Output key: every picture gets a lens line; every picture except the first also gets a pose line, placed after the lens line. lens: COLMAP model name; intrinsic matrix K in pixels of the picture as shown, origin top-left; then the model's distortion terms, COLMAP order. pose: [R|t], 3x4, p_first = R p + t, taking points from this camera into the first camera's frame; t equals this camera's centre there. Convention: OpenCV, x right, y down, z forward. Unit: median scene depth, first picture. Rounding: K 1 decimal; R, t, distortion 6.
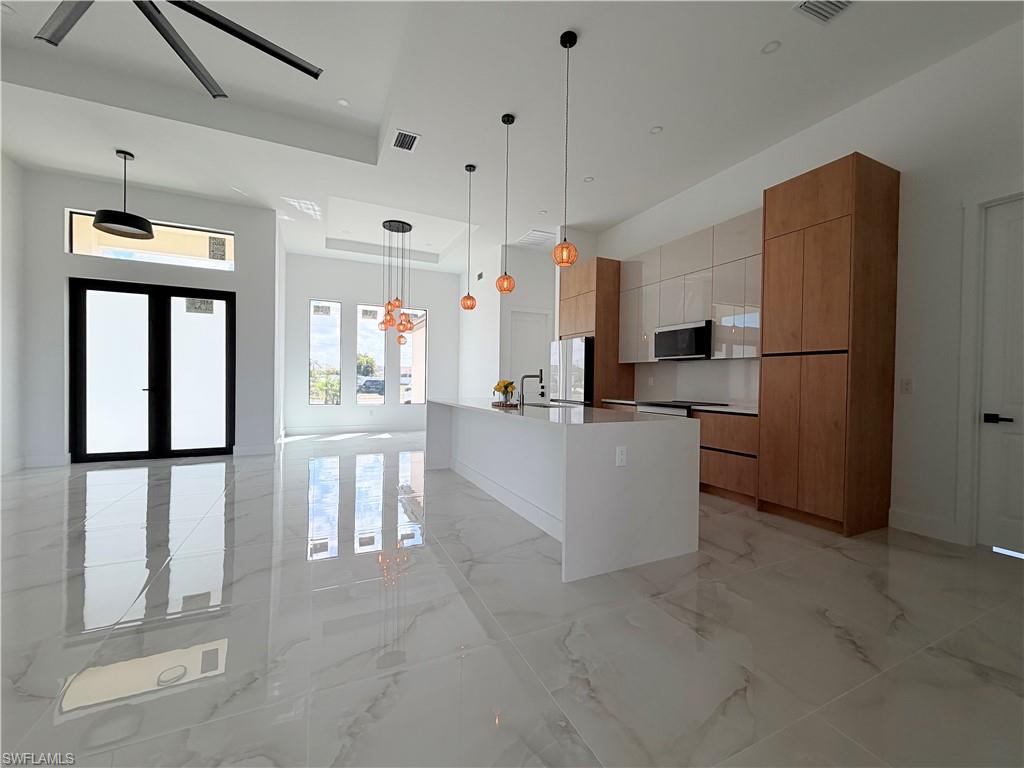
lens RADIAL K [[409.3, 0, 510.4], [0, 409.3, 382.8], [0, 0, 1]] dist [-0.001126, 0.000113]
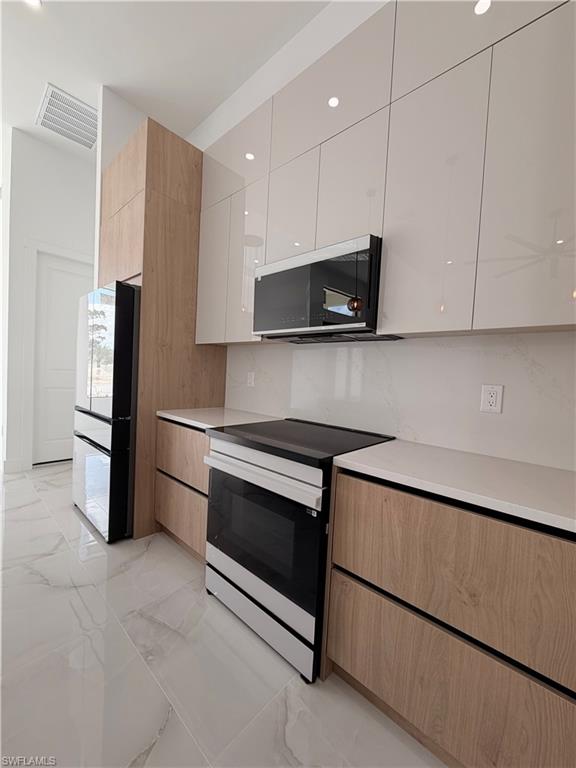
lens RADIAL K [[306.9, 0, 289.3], [0, 306.9, 382.3], [0, 0, 1]] dist [-0.001126, 0.000113]
pose [[0.925951, 0.009851, 0.377516, 0.233939], [-0.026851, 0.998847, 0.039793, -0.017094], [-0.376689, -0.046983, 0.925148, 0.595375]]
